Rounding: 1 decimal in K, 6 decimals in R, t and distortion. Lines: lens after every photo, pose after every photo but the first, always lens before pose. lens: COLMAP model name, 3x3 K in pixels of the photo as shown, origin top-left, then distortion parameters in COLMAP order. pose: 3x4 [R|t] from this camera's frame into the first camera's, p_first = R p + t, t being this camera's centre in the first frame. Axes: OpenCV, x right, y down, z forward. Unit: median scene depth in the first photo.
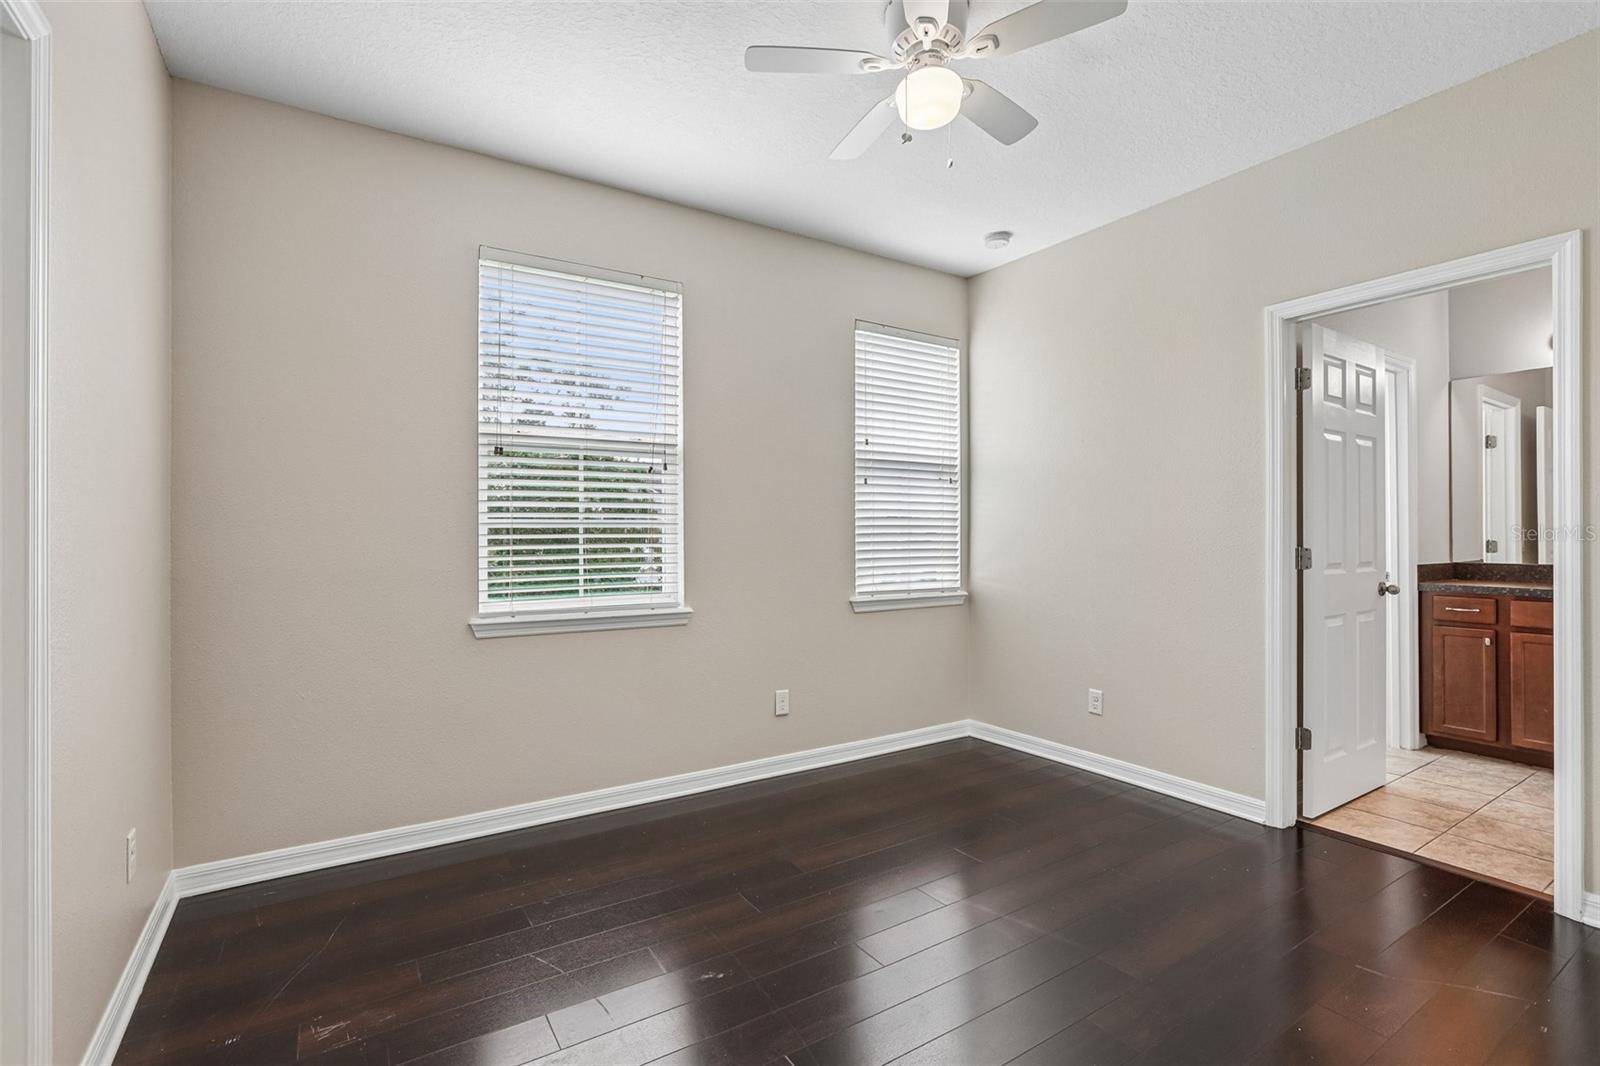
lens RADIAL K [[681.6, 0, 677.2], [0, 681.6, 527.4], [0, 0, 1]] dist [-0.027297, 0.000001]
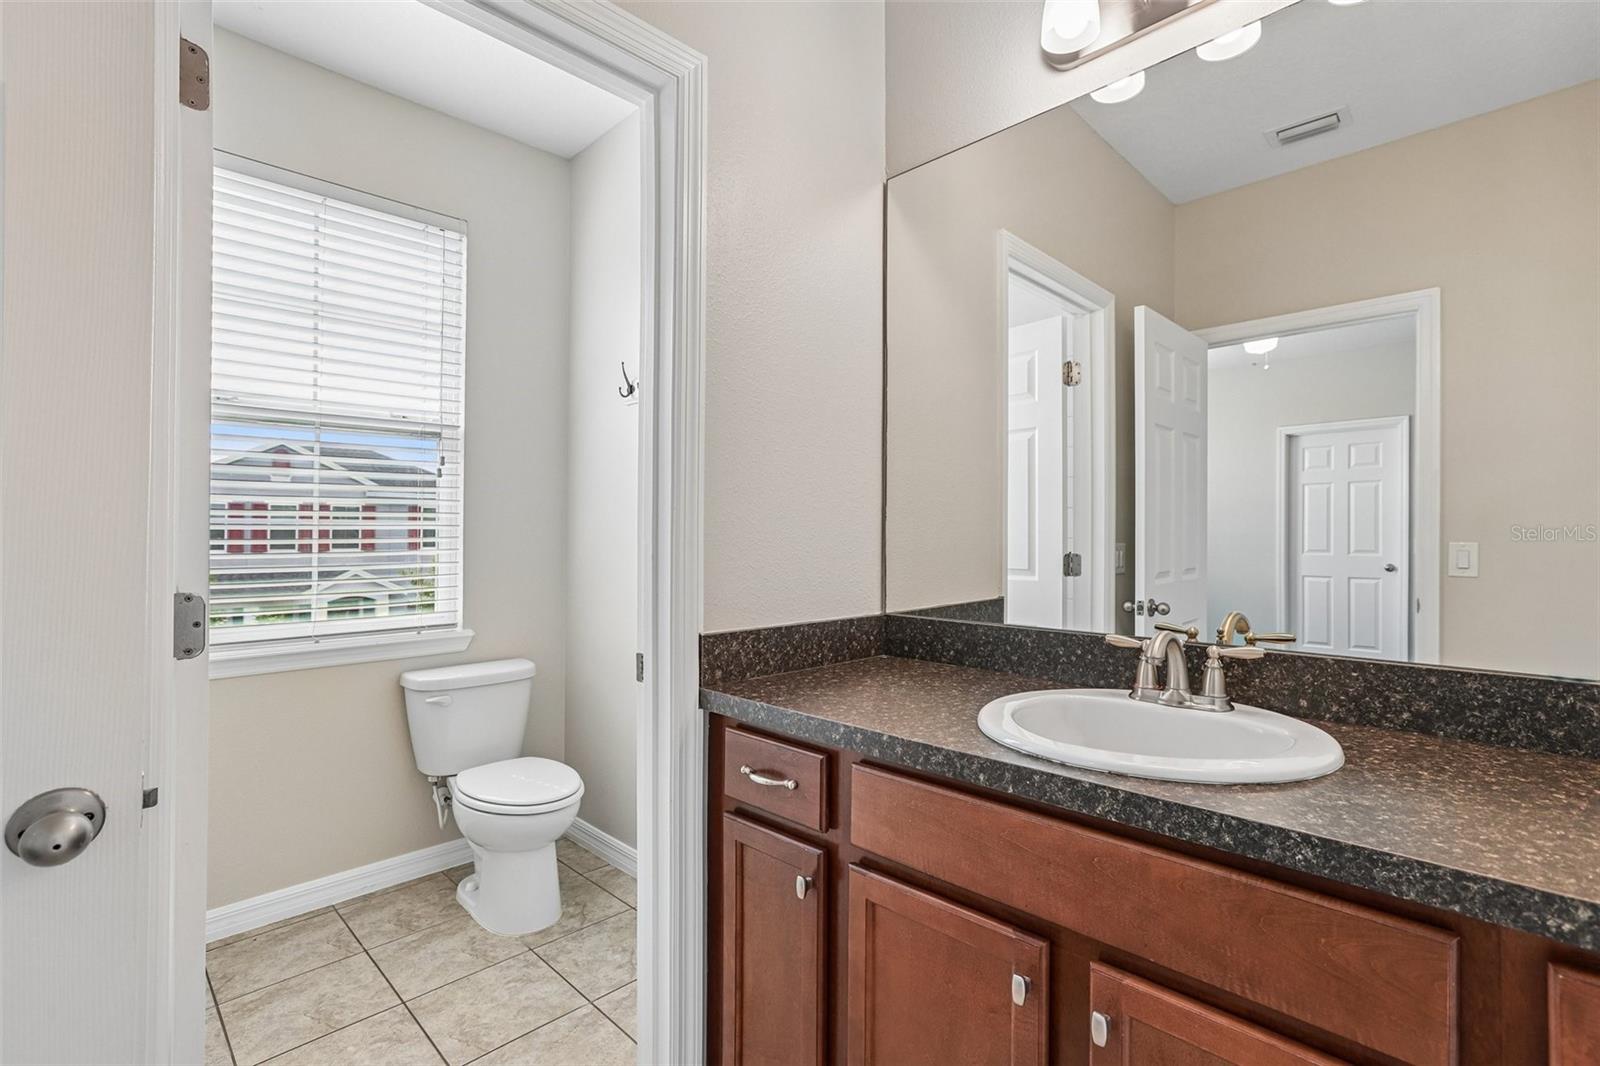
lens RADIAL K [[729.7, 0, 800.0], [0, 729.7, 533.0], [0, 0, 1]] dist [0.001180, 0.000008]
pose [[0.950932, -0.002903, 0.309386, 0.839227], [0.001179, 0.999983, 0.005756, -0.001091], [-0.309398, -0.005109, 0.950919, 0.487459]]
